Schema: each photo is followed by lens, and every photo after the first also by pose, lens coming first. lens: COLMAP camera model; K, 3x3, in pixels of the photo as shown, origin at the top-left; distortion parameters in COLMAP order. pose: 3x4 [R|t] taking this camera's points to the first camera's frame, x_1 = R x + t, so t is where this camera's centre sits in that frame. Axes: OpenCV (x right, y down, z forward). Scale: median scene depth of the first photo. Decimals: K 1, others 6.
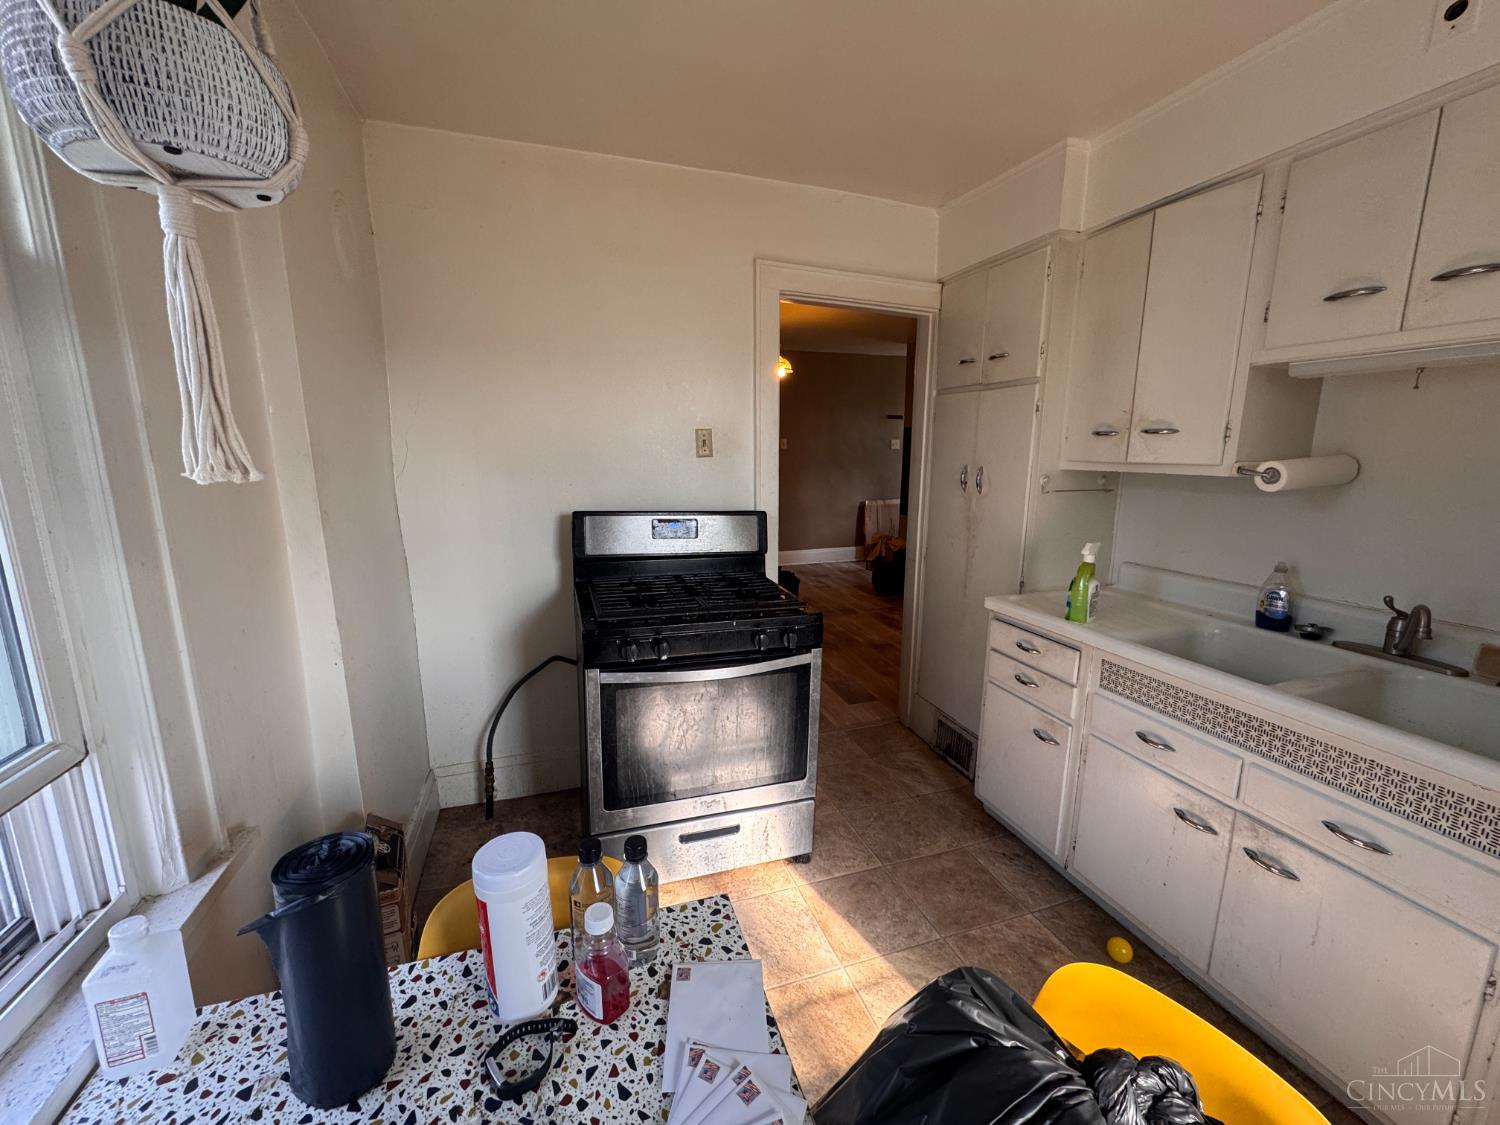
lens RADIAL K [[600.1, 0, 752.2], [0, 600.1, 559.6], [0, 0, 1]] dist [0.001322, -0.000035]
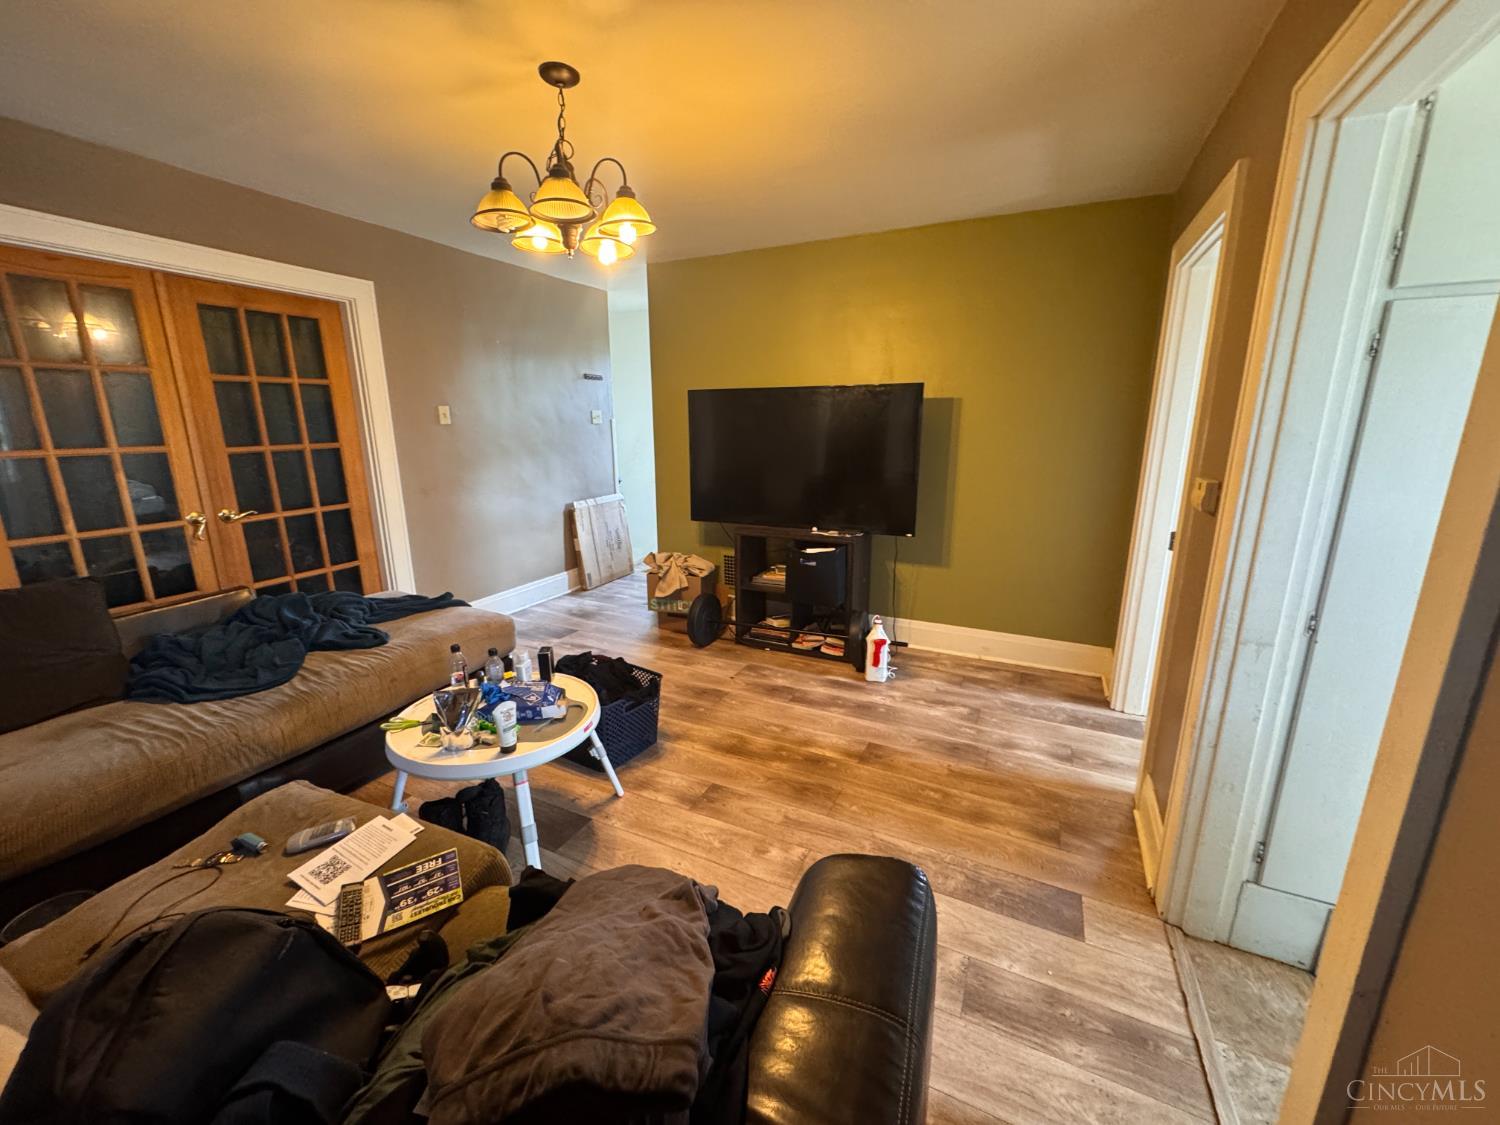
lens RADIAL K [[600.1, 0, 743.4], [0, 600.1, 562.8], [0, 0, 1]] dist [0.001322, -0.000035]
pose [[0.707345, -0.178184, 0.684042, -0.165137], [0.145988, 0.983669, 0.105272, -0.082744], [-0.691629, 0.025398, 0.721806, 0.428892]]
